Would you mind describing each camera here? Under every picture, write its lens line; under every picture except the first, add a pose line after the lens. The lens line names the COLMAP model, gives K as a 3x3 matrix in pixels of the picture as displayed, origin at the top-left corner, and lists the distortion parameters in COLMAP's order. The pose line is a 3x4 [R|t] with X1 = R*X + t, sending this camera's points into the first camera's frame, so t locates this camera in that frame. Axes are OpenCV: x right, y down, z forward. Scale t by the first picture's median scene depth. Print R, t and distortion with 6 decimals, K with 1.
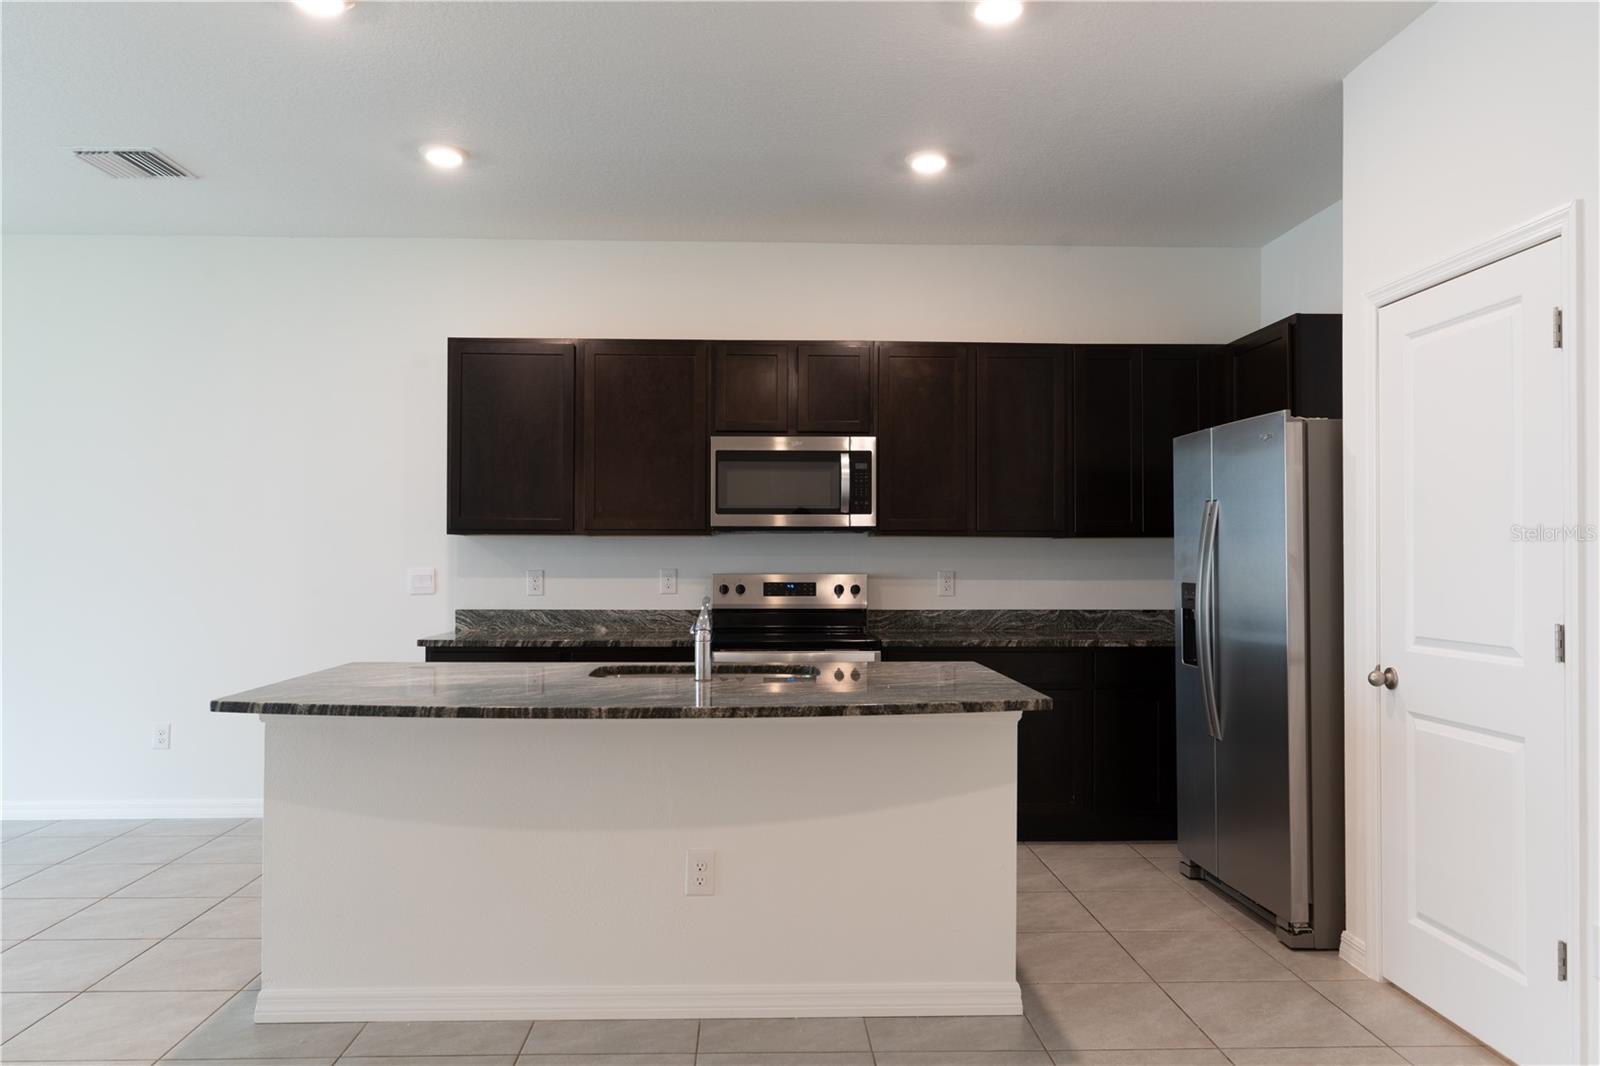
lens RADIAL K [[1098.2, 0, 785.8], [0, 1098.2, 561.2], [0, 0, 1]] dist [-0.005140, 0.003958]
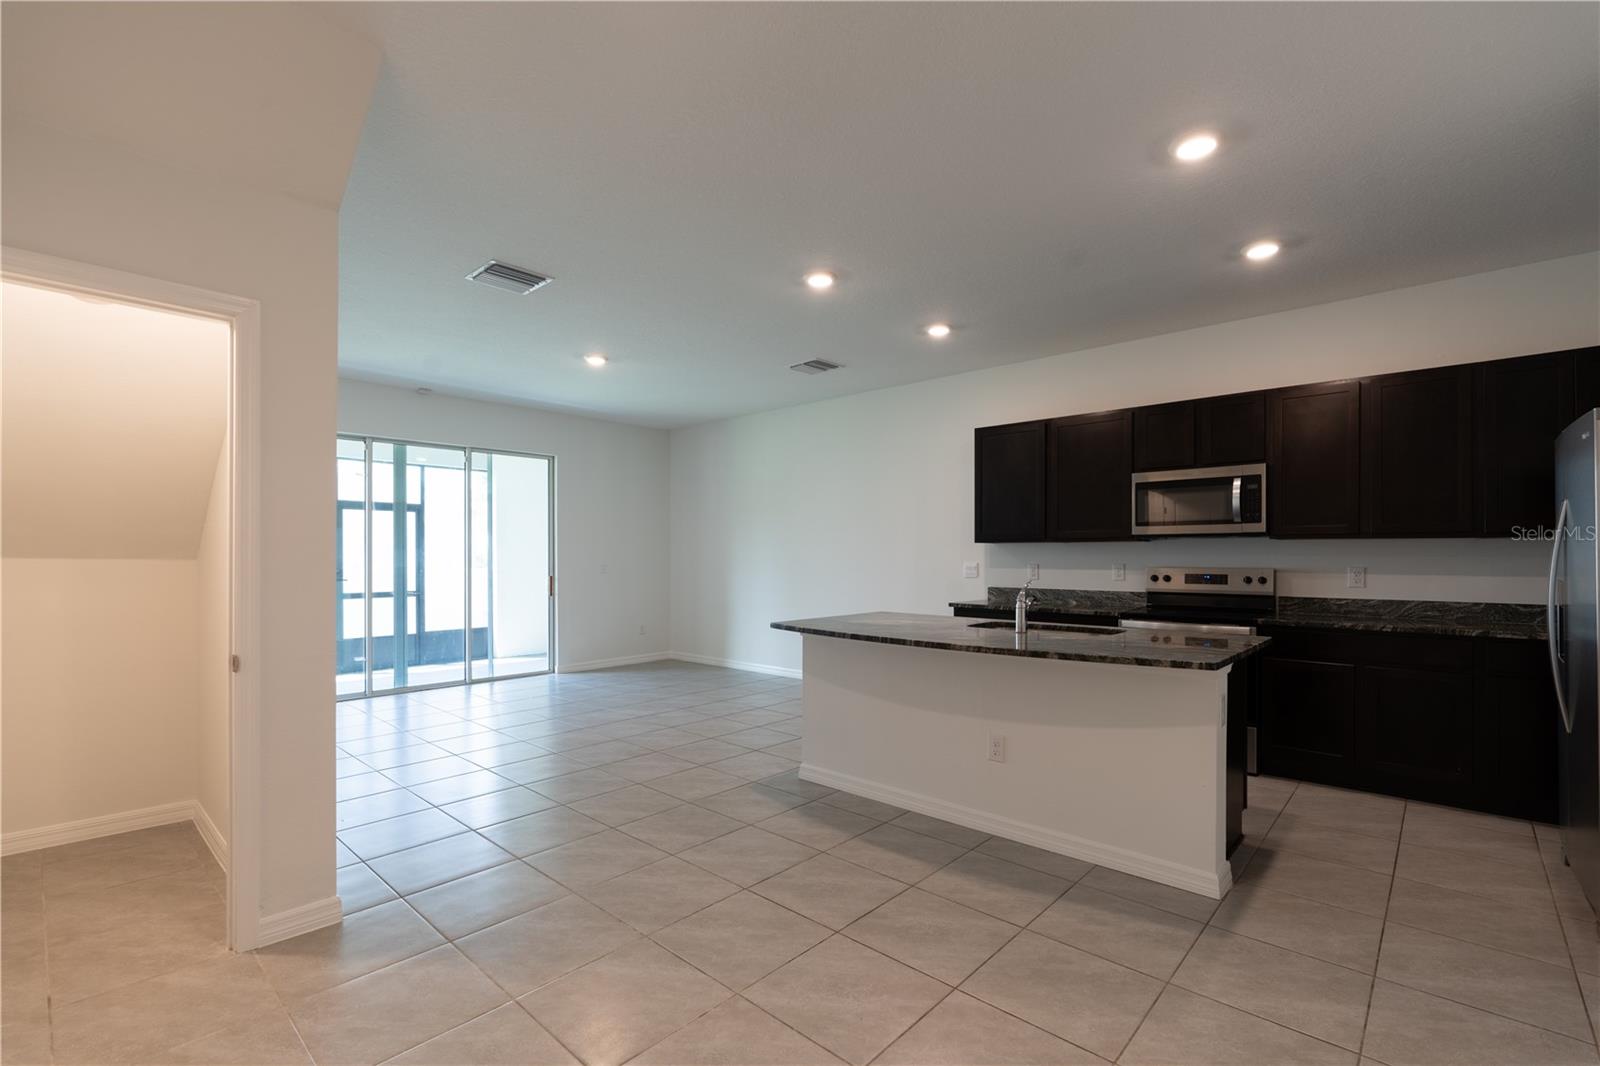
lens RADIAL K [[721.0, 0, 800.1], [0, 721.0, 552.1], [0, 0, 1]] dist [-0.004549, -0.000396]
pose [[0.711258, -0.004459, -0.702917, 0.288394], [-0.000429, 0.999977, -0.006778, -0.001804], [0.702931, 0.005122, 0.711239, 0.011555]]
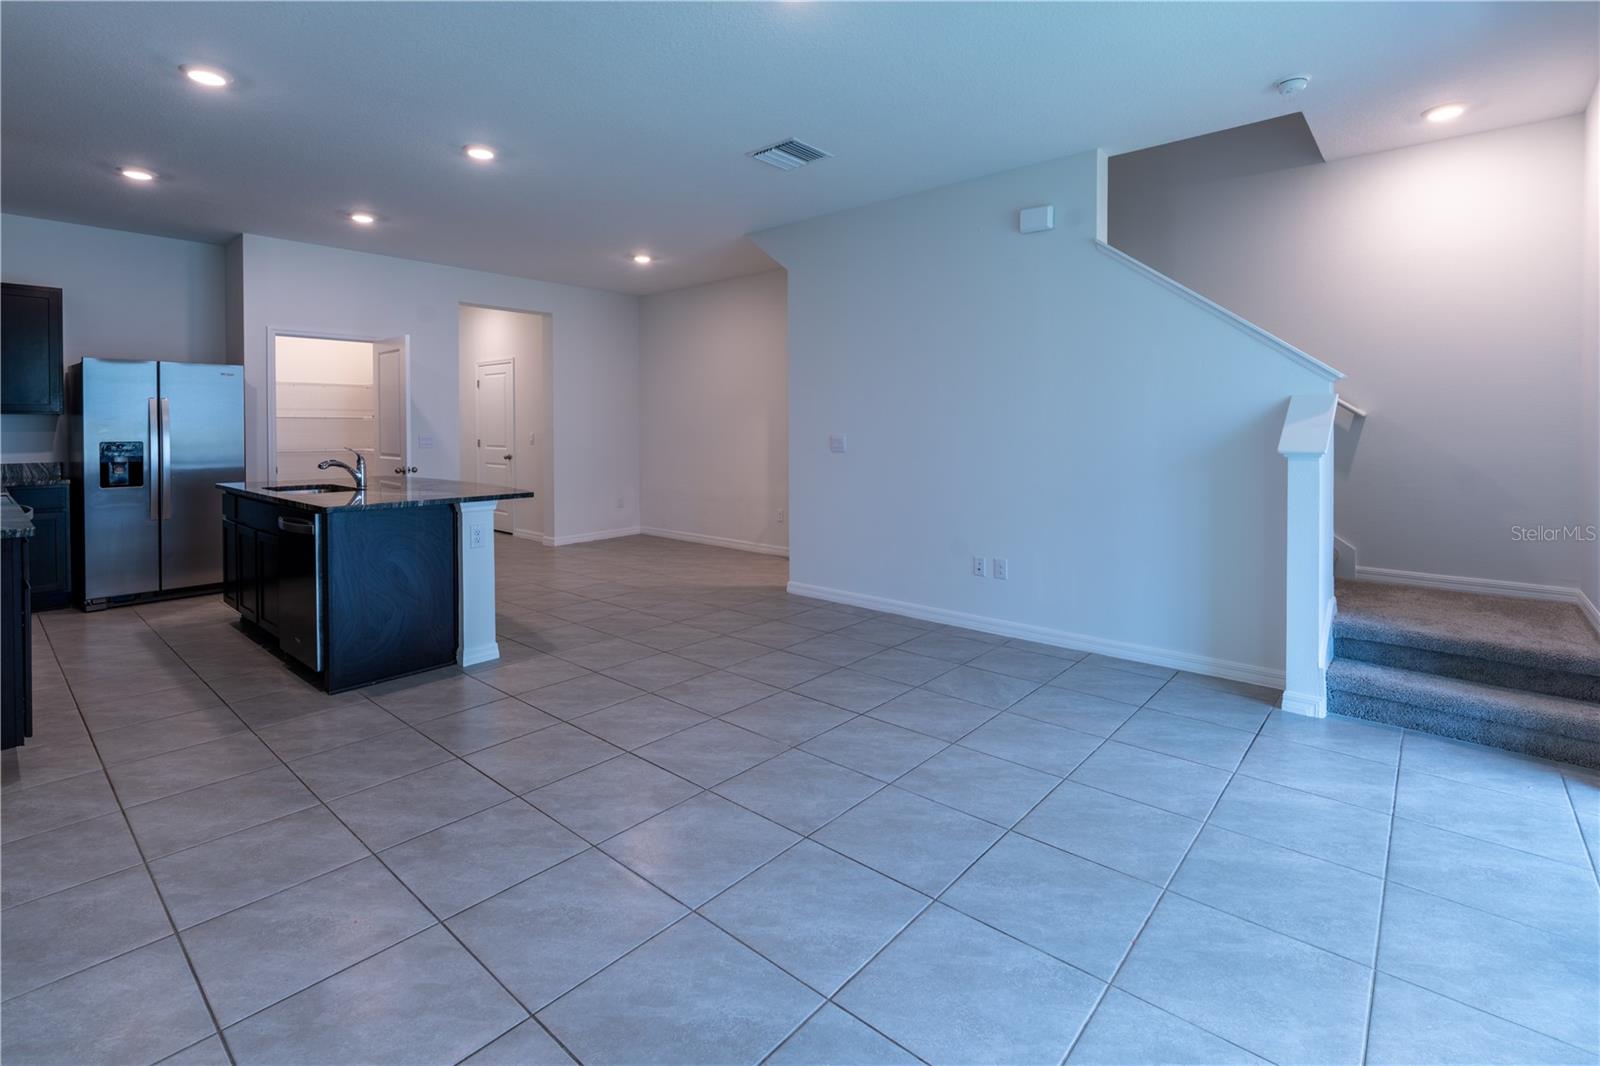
lens RADIAL K [[721.0, 0, 823.0], [0, 721.0, 441.9], [0, 0, 1]] dist [-0.004549, -0.000396]
pose [[-0.736616, -0.014123, 0.676164, -1.069871], [0.003868, 0.999678, 0.025094, -0.004635], [-0.676301, 0.021100, -0.736323, 0.927486]]
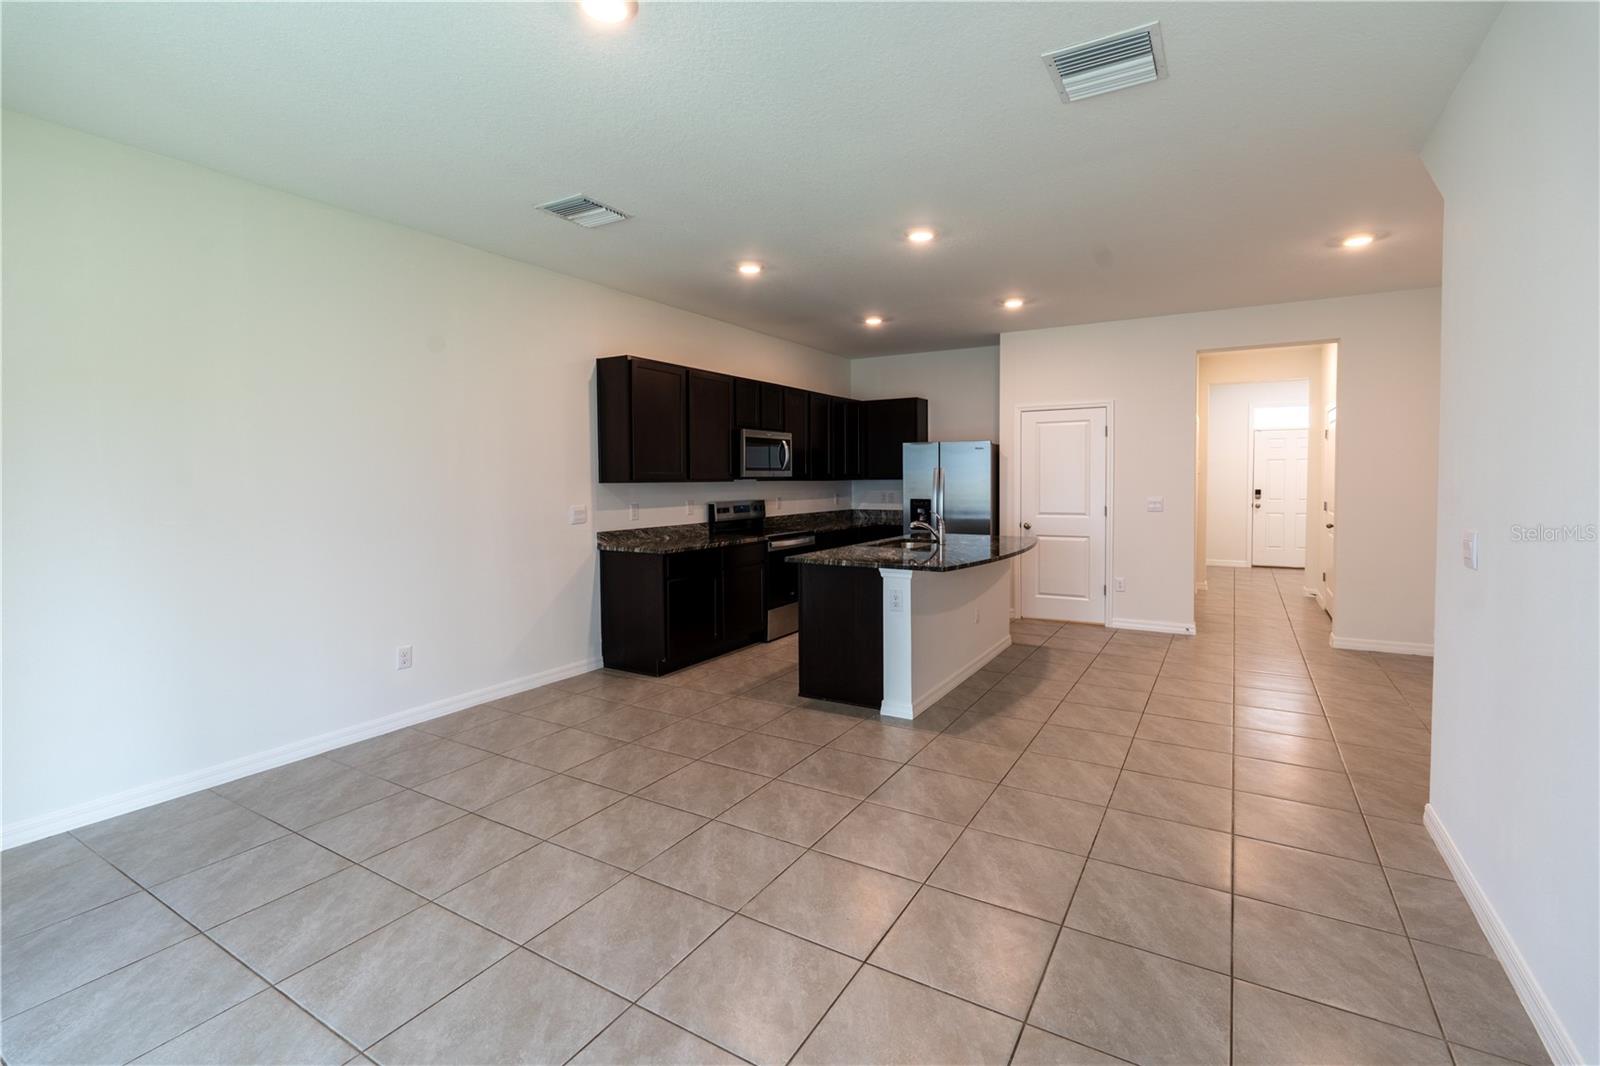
lens RADIAL K [[721.0, 0, 804.8], [0, 721.0, 486.6], [0, 0, 1]] dist [-0.004549, -0.000396]
pose [[0.546898, -0.015723, 0.837052, -1.027333], [0.013390, 0.999860, 0.010033, -0.025073], [-0.837092, 0.005721, 0.547032, 0.244891]]
